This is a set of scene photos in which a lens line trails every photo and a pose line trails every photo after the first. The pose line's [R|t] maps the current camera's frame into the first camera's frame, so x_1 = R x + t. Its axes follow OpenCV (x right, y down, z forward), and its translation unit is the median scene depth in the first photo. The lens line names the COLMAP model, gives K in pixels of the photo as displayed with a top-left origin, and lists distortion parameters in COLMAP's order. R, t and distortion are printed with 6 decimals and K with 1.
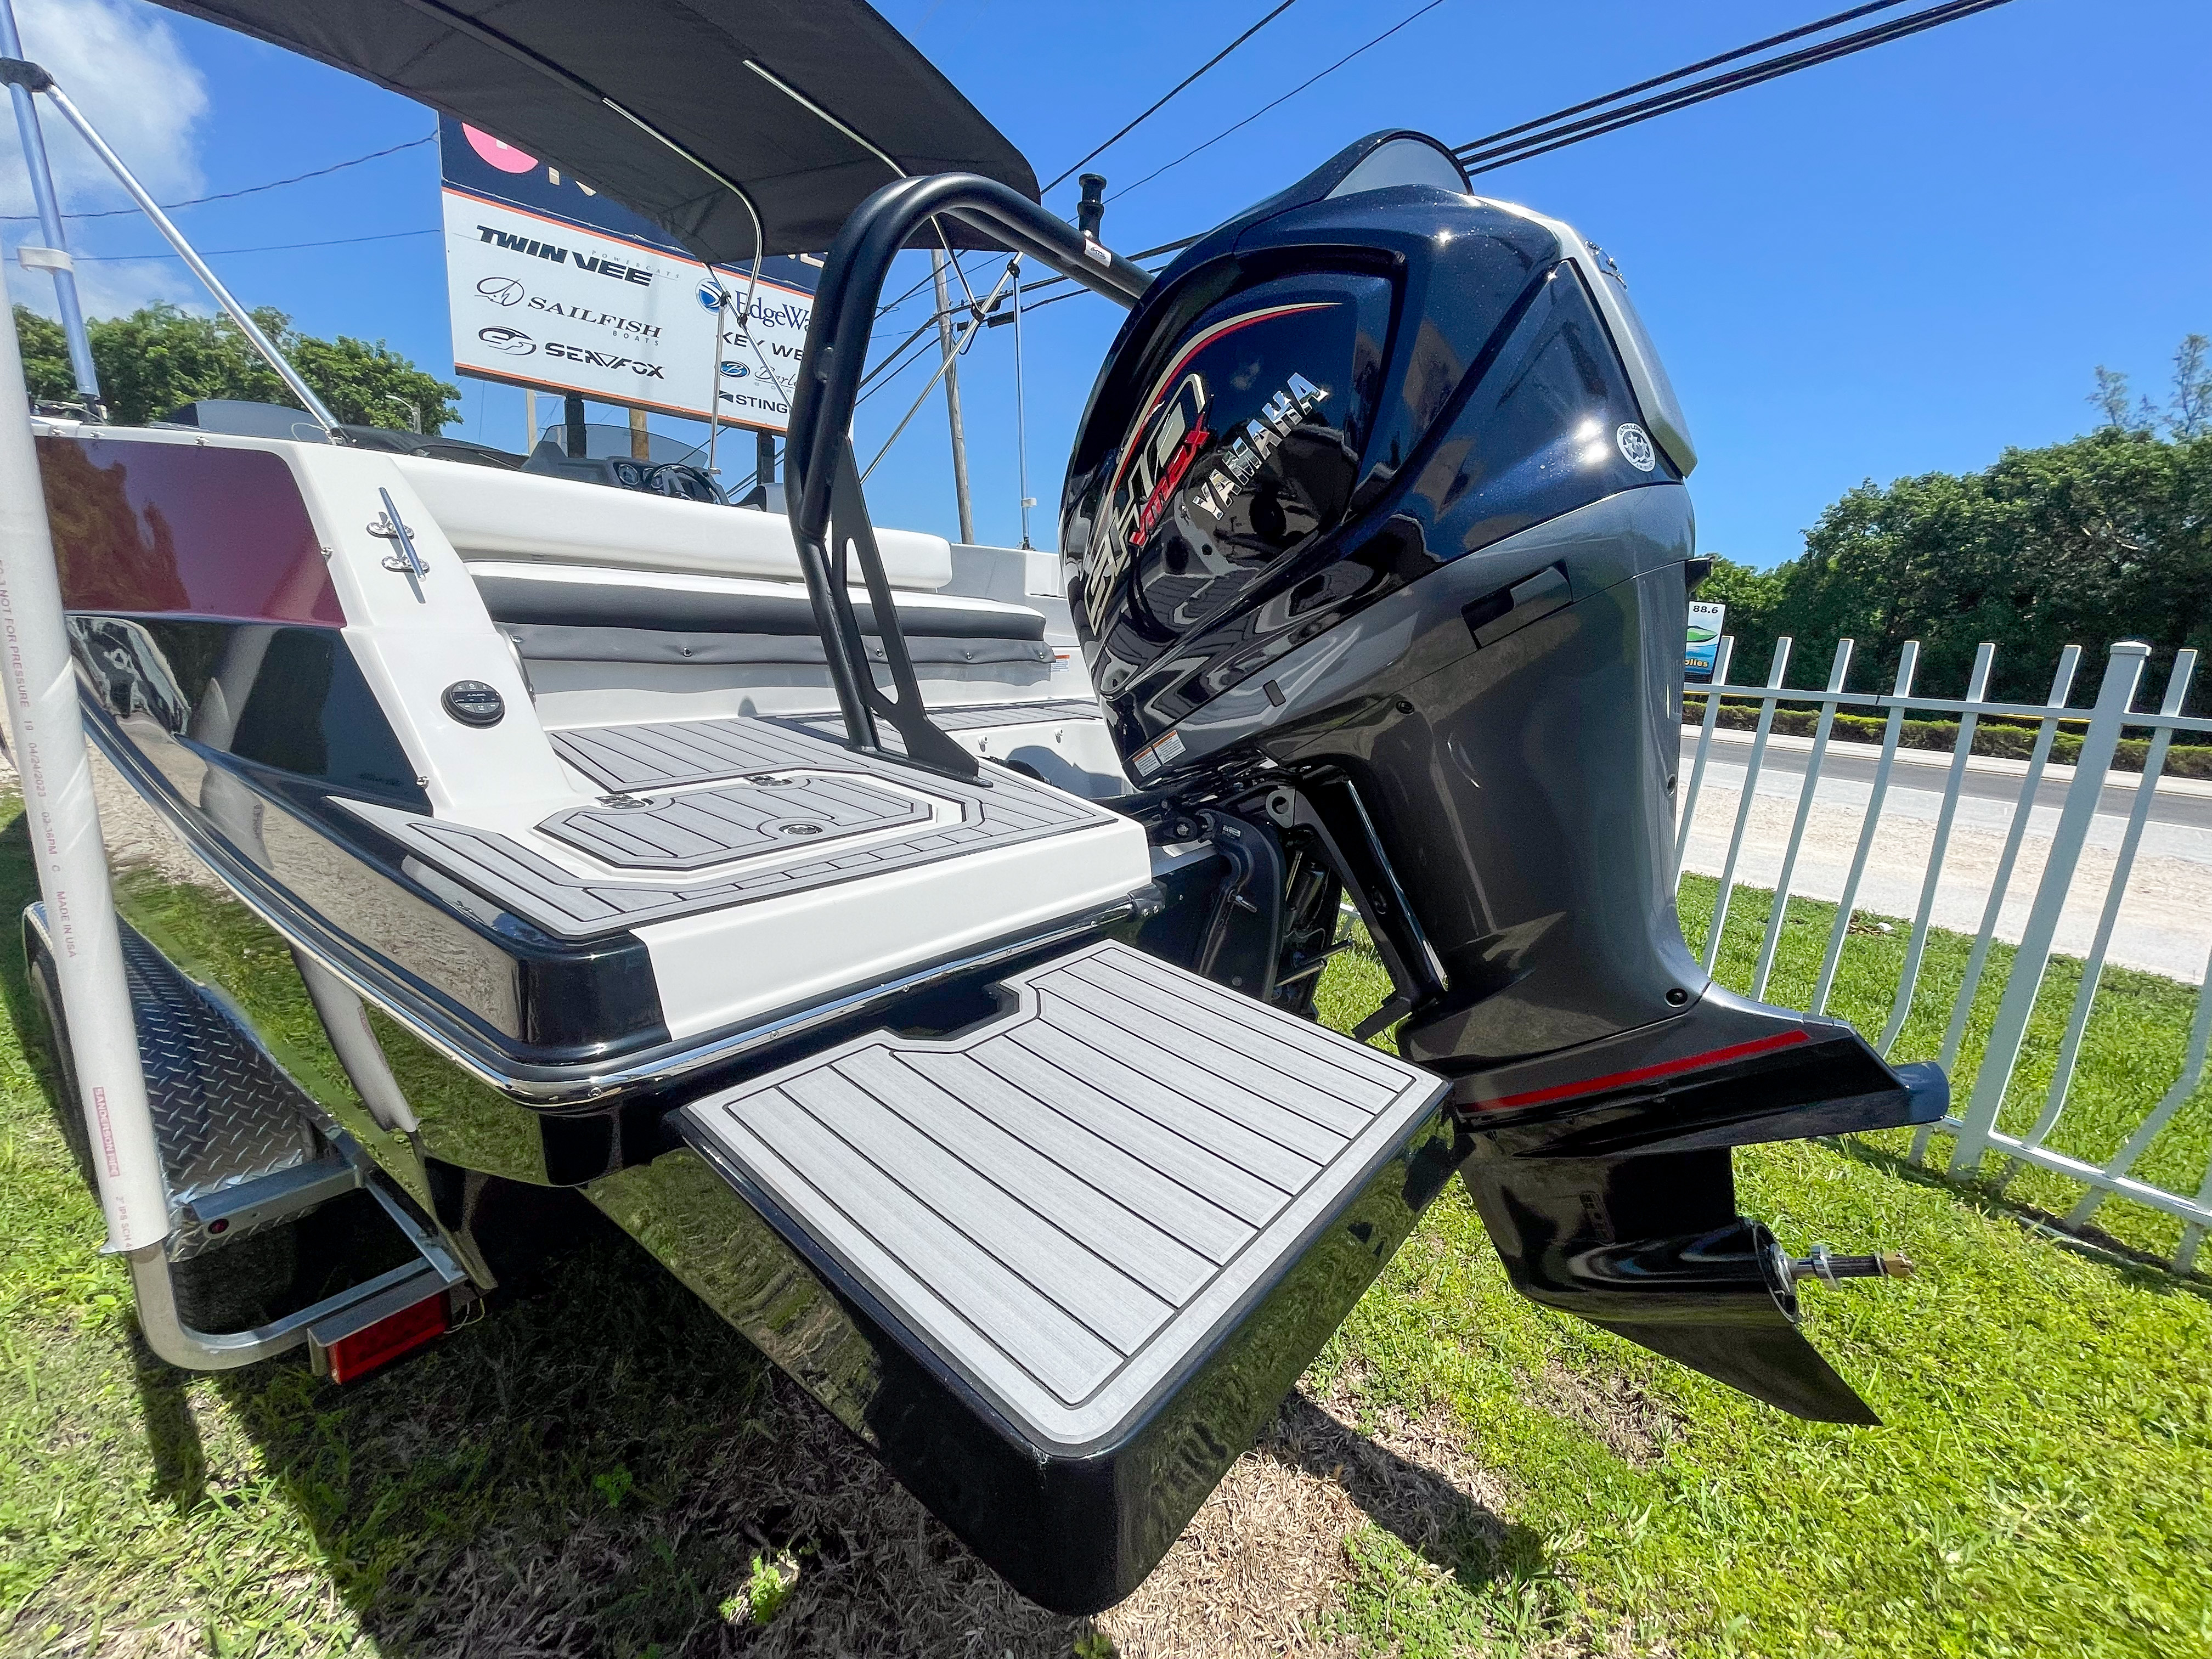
lens RADIAL K [[894.0, 0, 1096.0], [0, 894.0, 823.3], [0, 0, 1]] dist [0.000120, -0.000037]
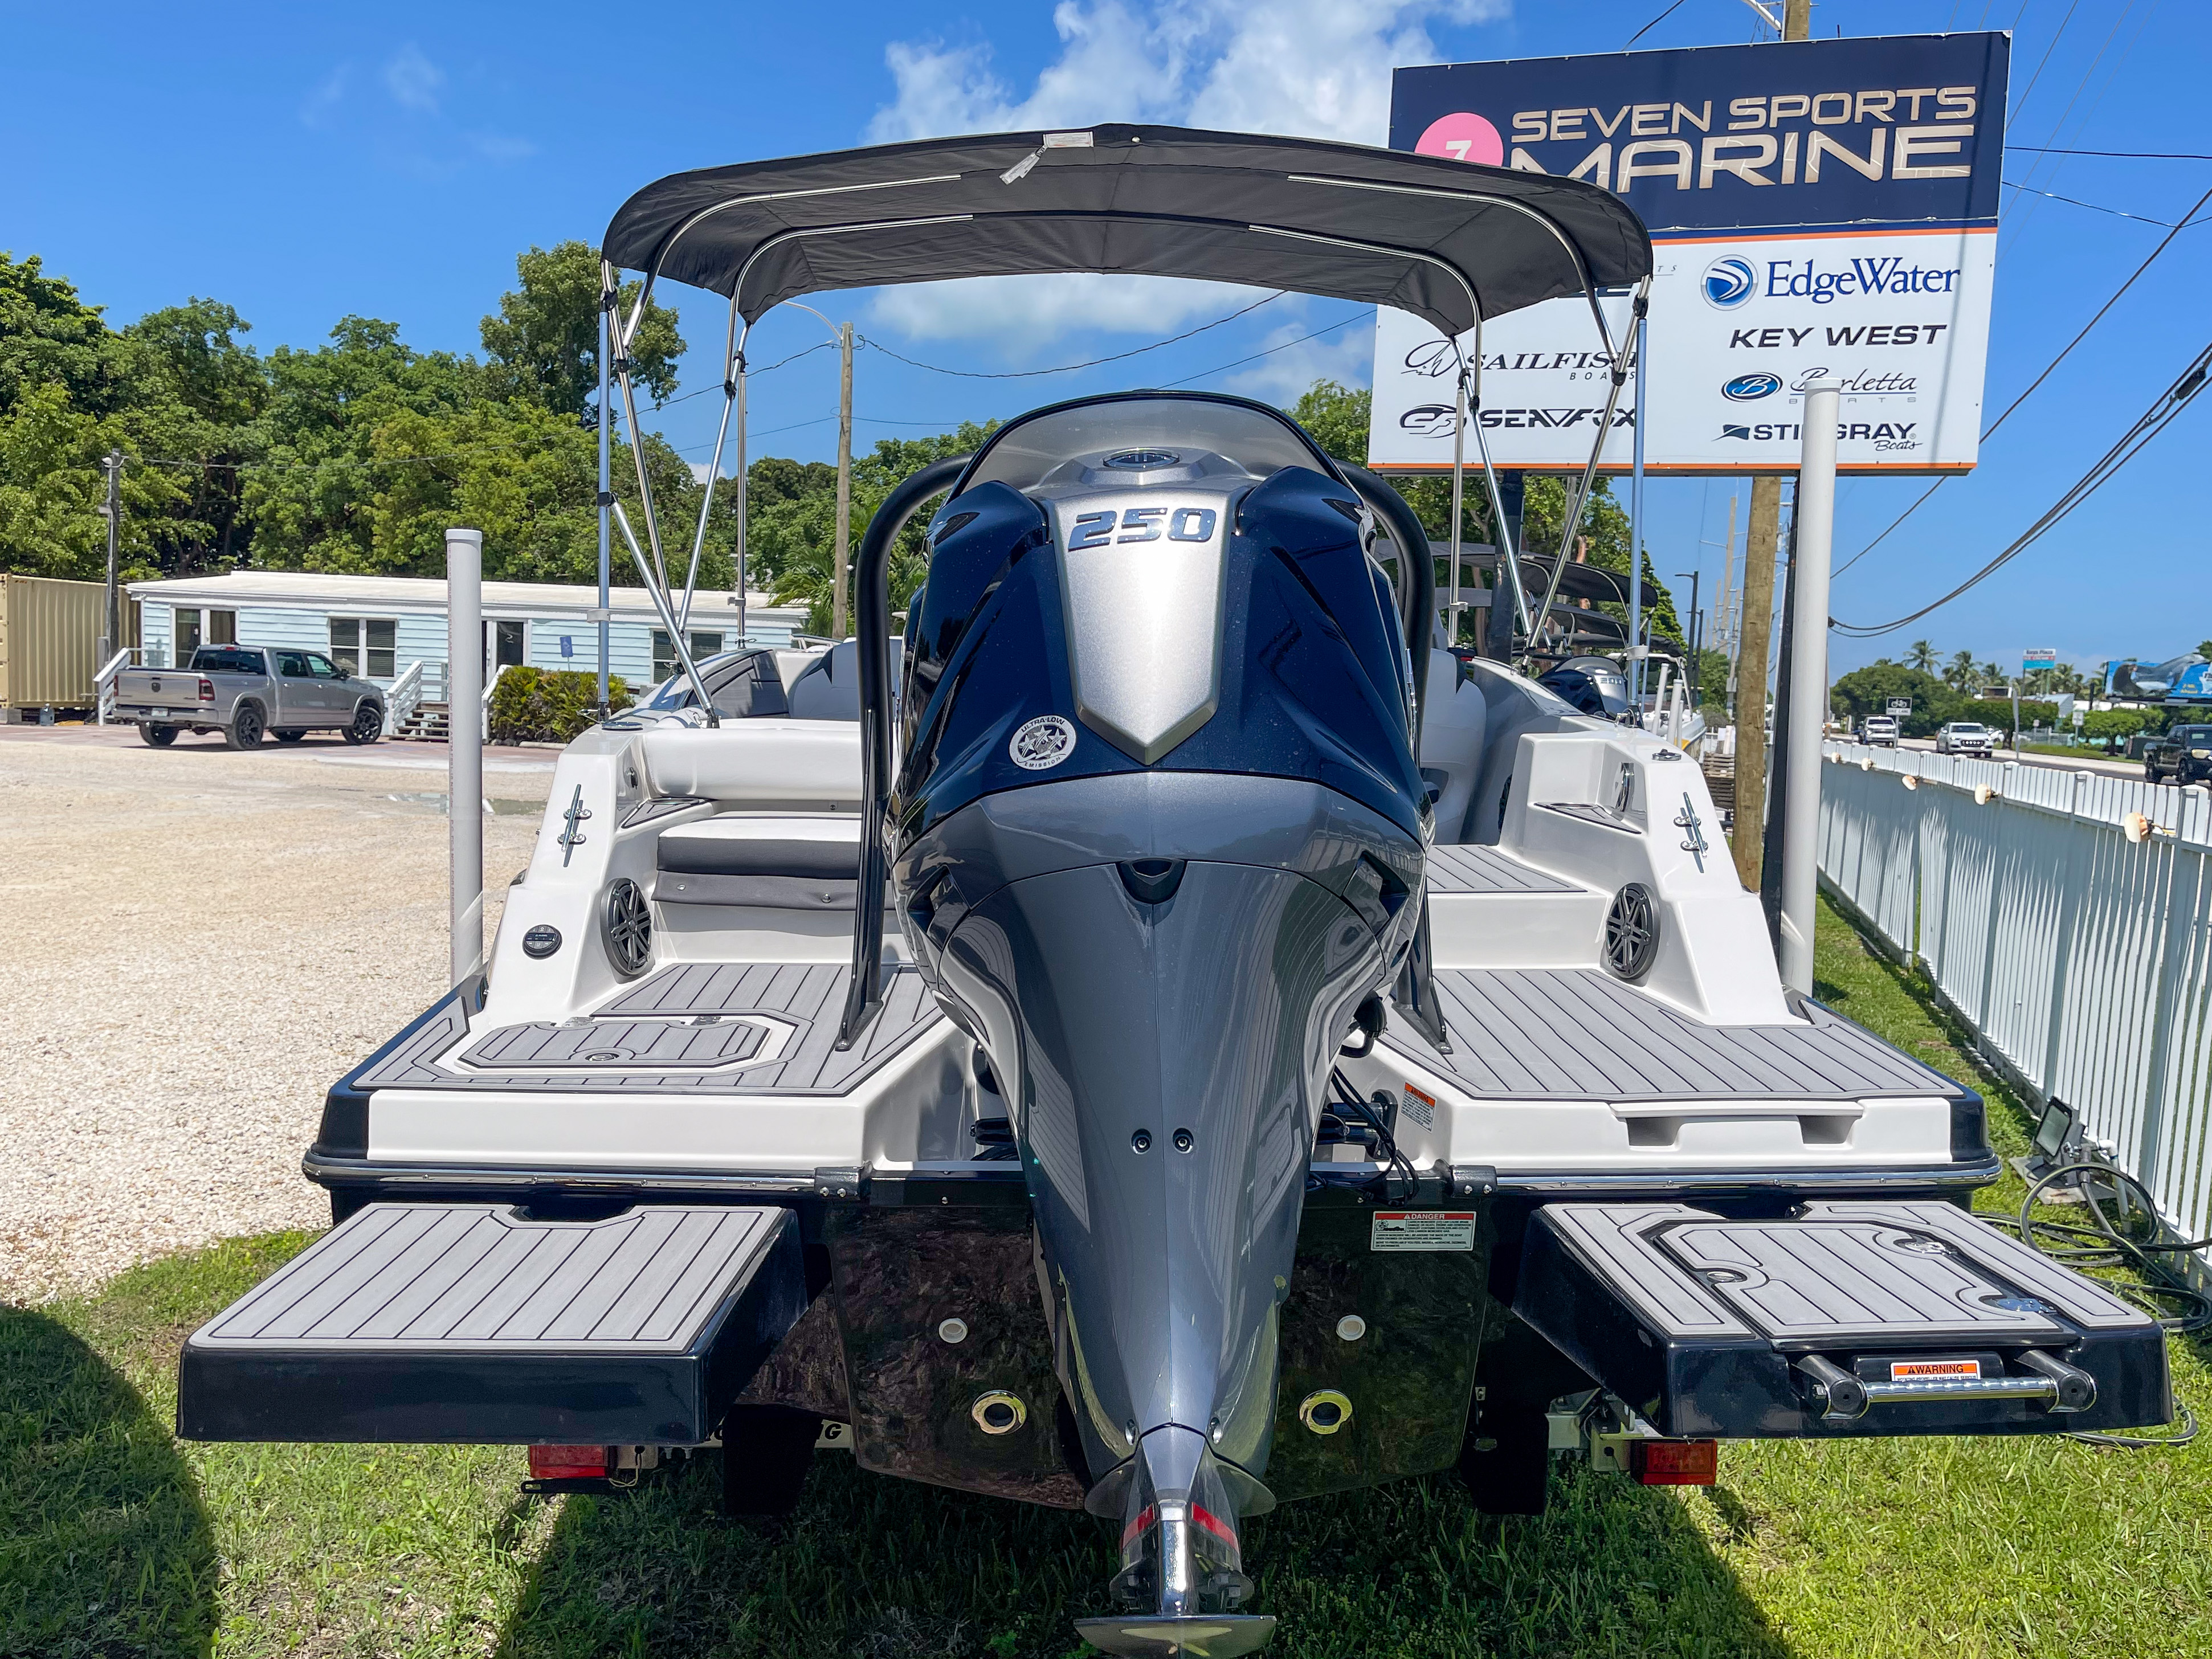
lens RADIAL K [[1704.3, 0, 1098.0], [0, 1704.3, 862.6], [0, 0, 1]] dist [0.071593, -0.107905]
pose [[0.605104, 0.030232, -0.795572, 1.066766], [-0.156937, 0.984201, -0.081965, -0.092248], [0.780526, 0.174452, 0.600289, 0.024346]]
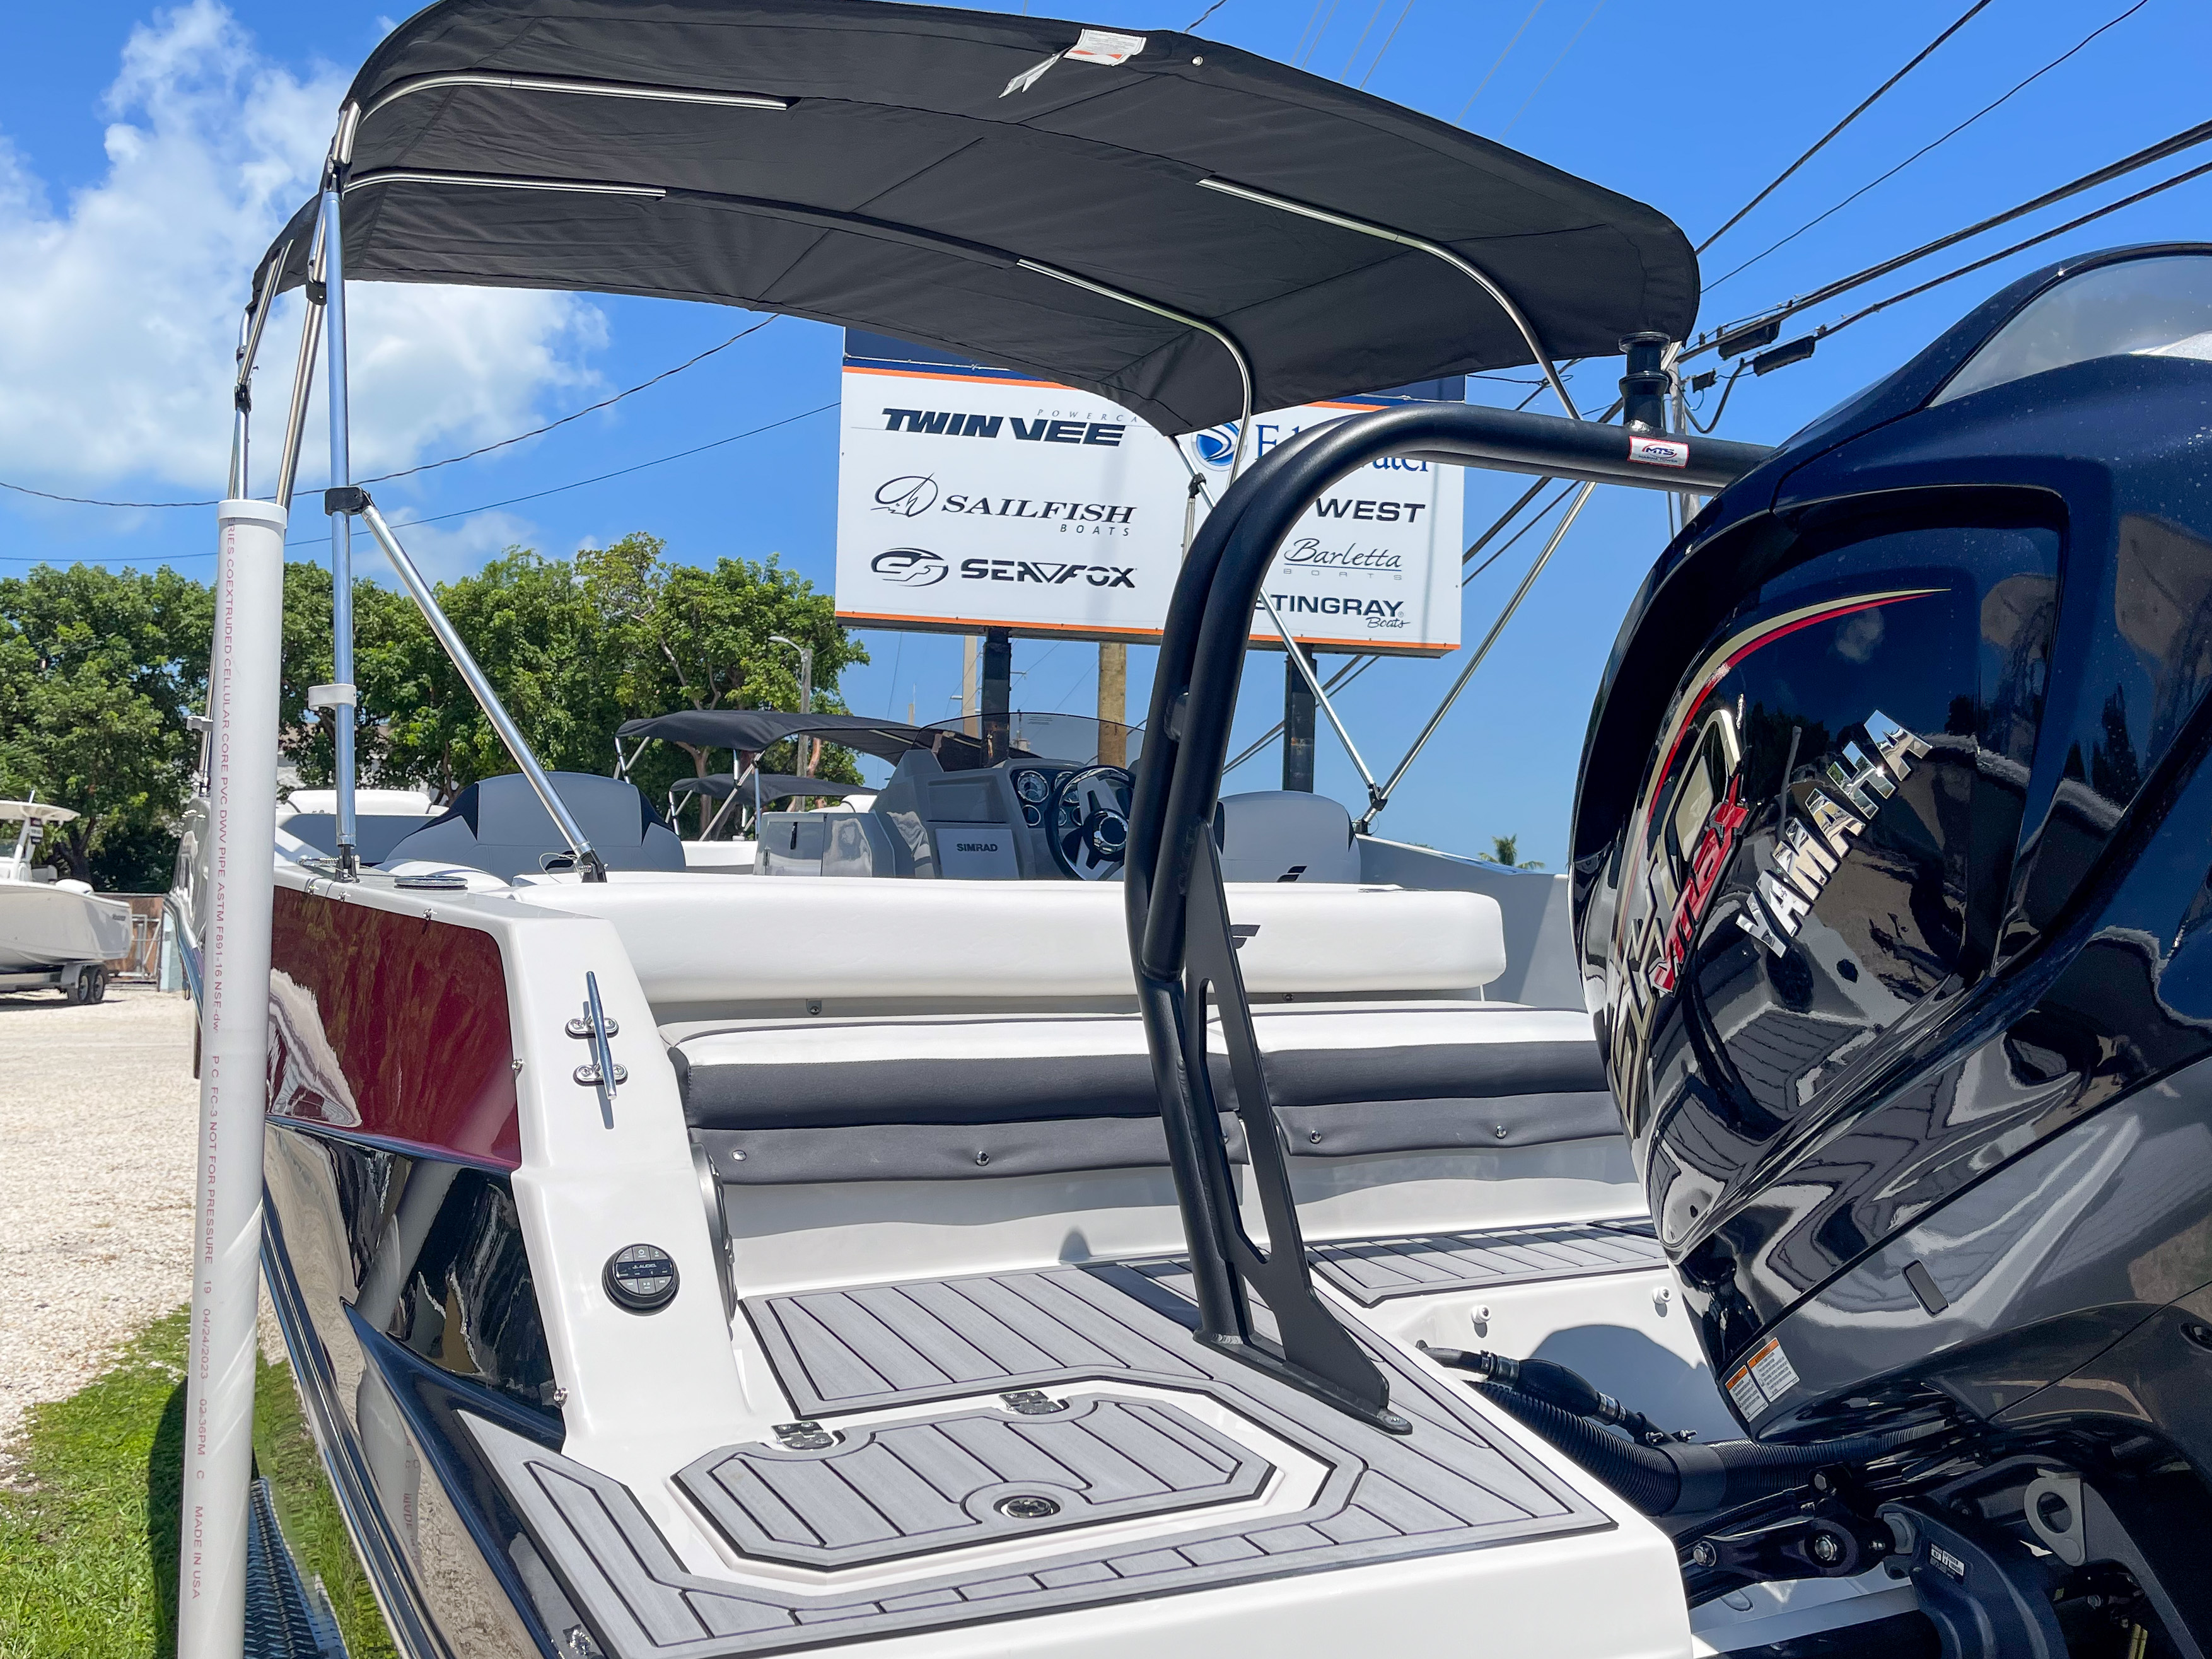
lens RADIAL K [[1916.0, 0, 1087.7], [0, 1916.0, 848.3], [0, 0, 1]] dist [0.060248, -0.066839]
pose [[0.886199, -0.069769, -0.458021, 0.183136], [-0.056379, 0.965009, -0.256083, -0.048974], [0.459861, 0.252763, 0.851257, -0.120202]]
